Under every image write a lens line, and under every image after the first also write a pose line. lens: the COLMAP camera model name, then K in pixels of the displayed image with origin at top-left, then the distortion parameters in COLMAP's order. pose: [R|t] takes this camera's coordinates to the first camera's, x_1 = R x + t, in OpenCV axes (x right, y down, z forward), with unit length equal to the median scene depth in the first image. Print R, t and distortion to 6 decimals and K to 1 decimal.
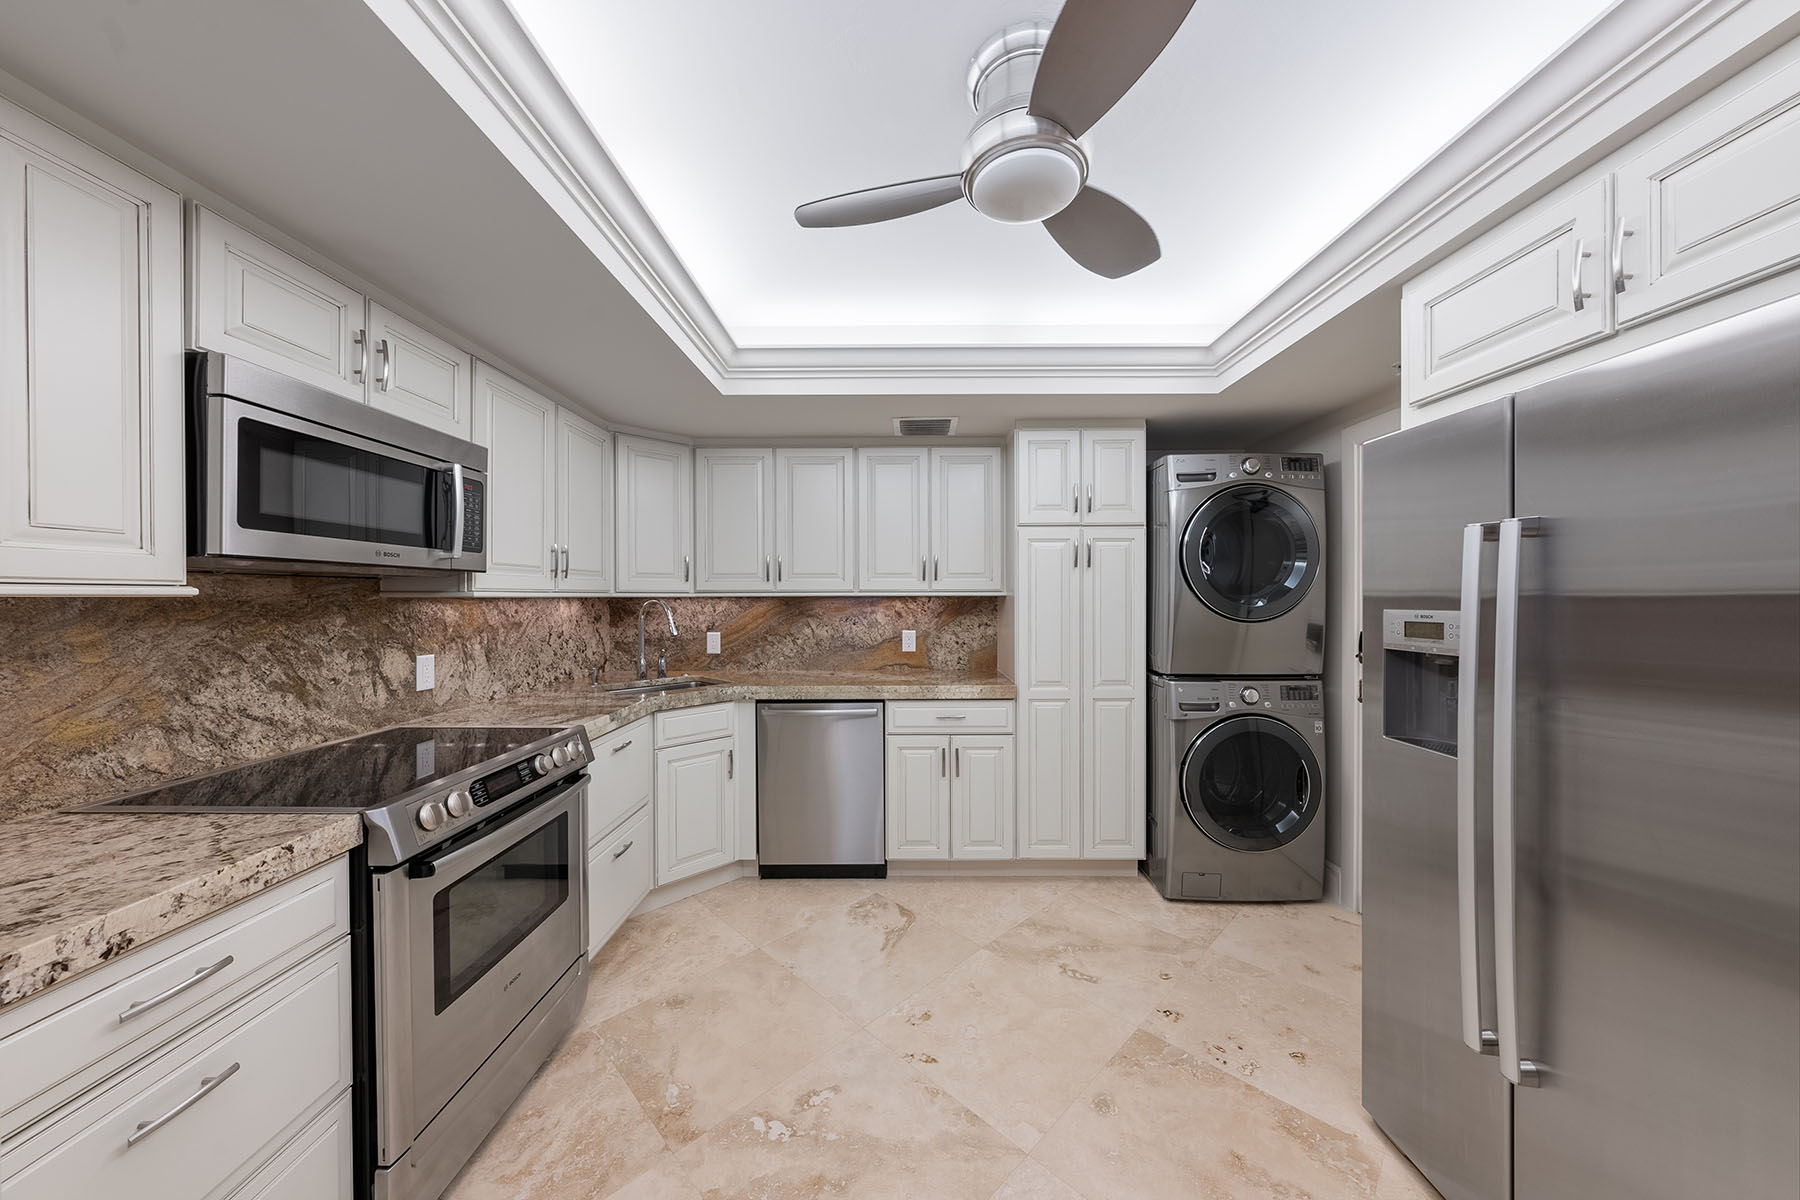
lens RADIAL K [[617.5, 0, 904.1], [0, 617.5, 598.4], [0, 0, 1]] dist [-0.000699, -0.000007]
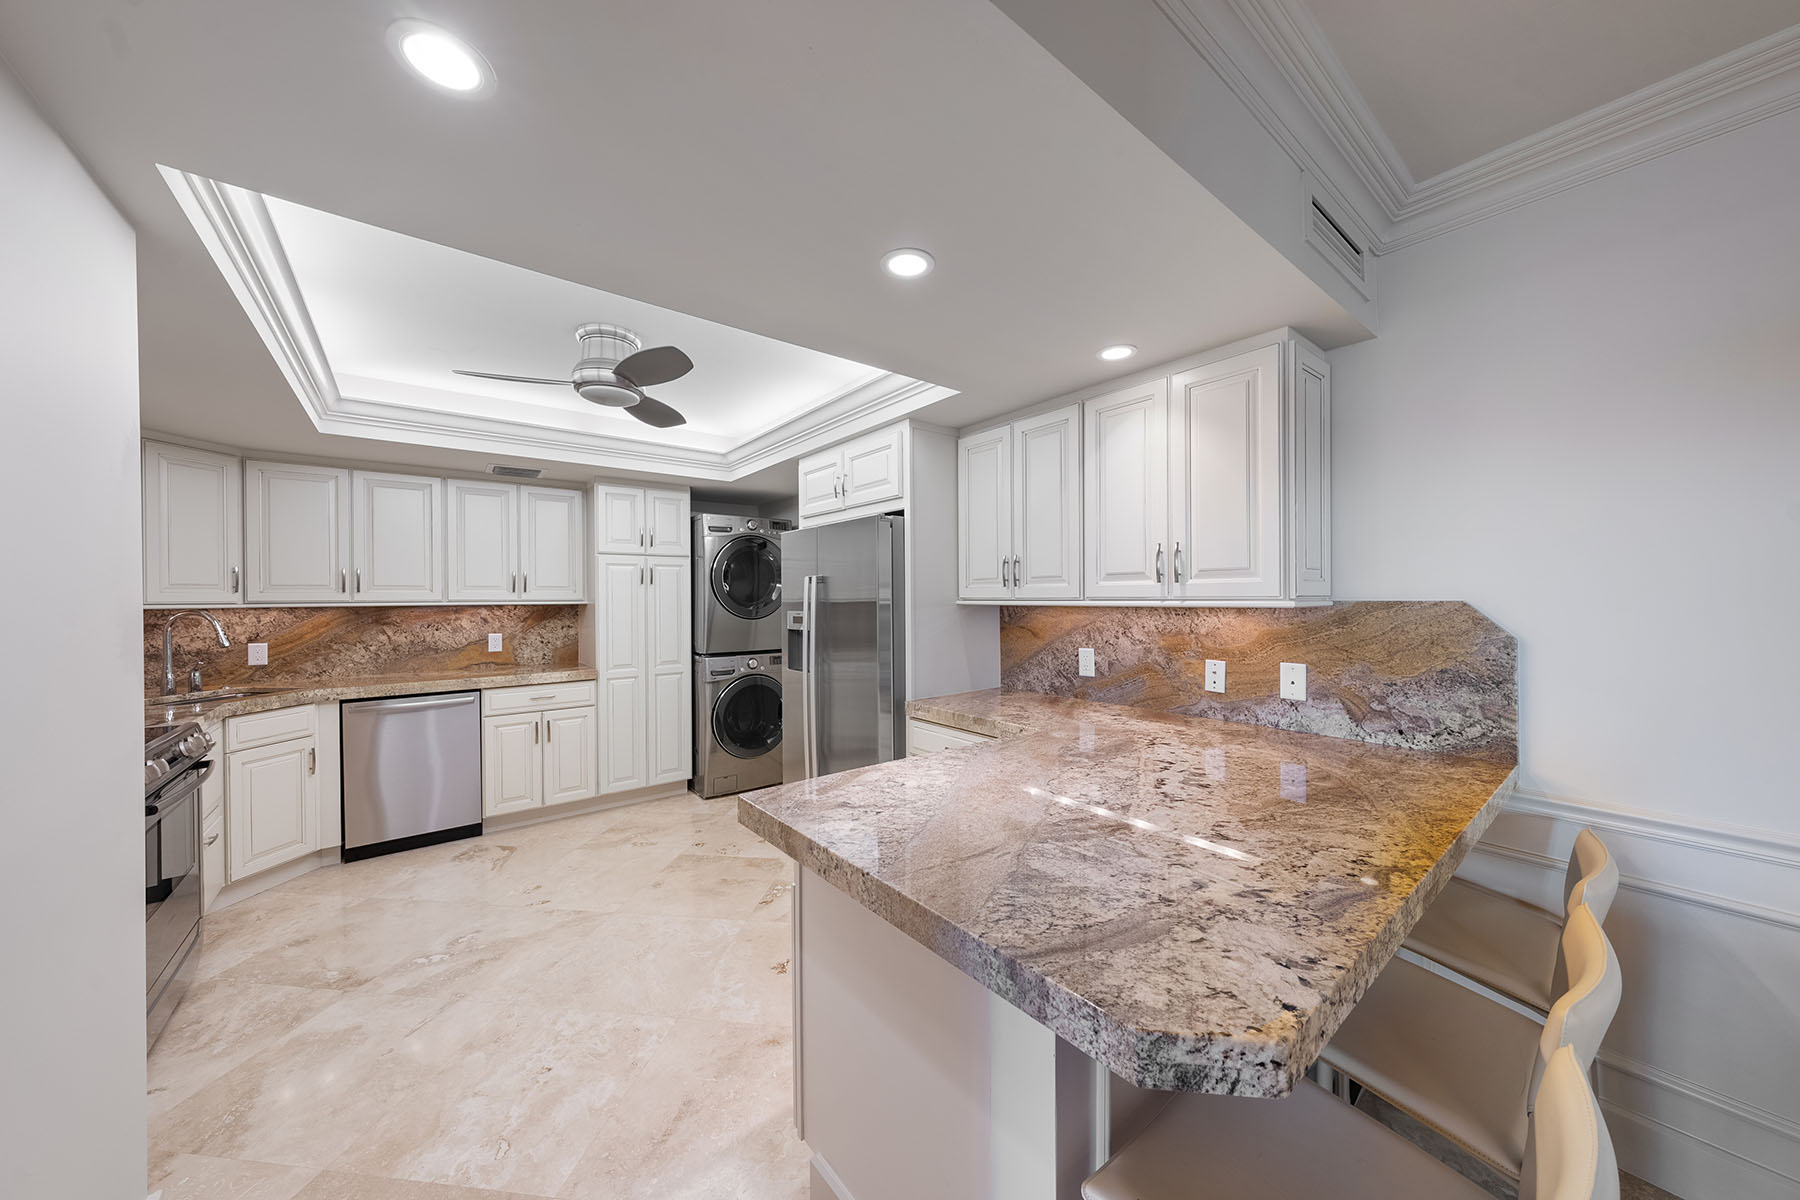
lens RADIAL K [[617.5, 0, 900.6], [0, 617.5, 598.5], [0, 0, 1]] dist [-0.000699, -0.000007]
pose [[0.789263, -0.004641, 0.614038, -0.139868], [0.006906, 0.999975, -0.001318, -0.011216], [-0.614017, 0.005281, 0.789275, -0.545717]]
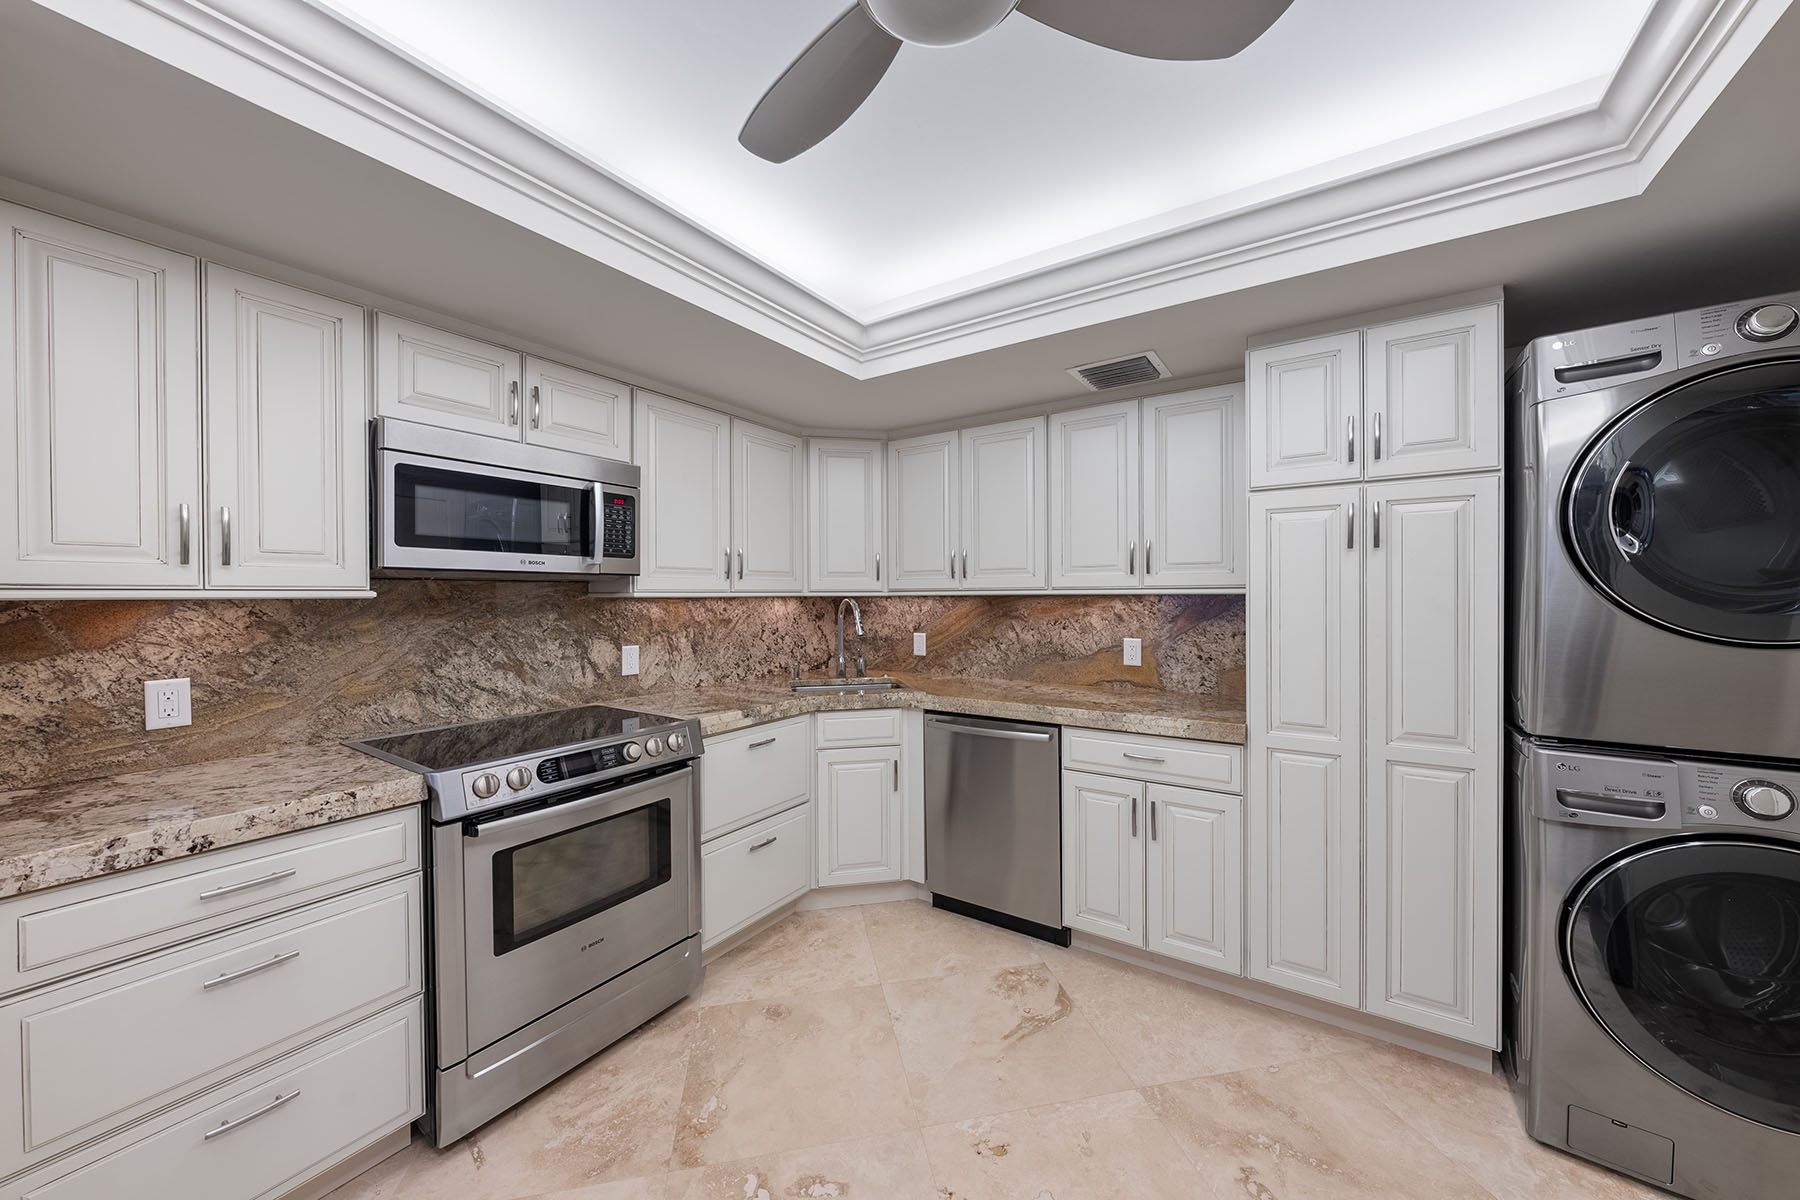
lens RADIAL K [[642.7, 0, 887.9], [0, 642.7, 599.3], [0, 0, 1]] dist [-0.000511, -0.000282]
pose [[0.831640, 0.001759, -0.555313, 0.269910], [0.001167, 0.999987, 0.004916, -0.002577], [0.555314, -0.004736, 0.831627, 0.203884]]
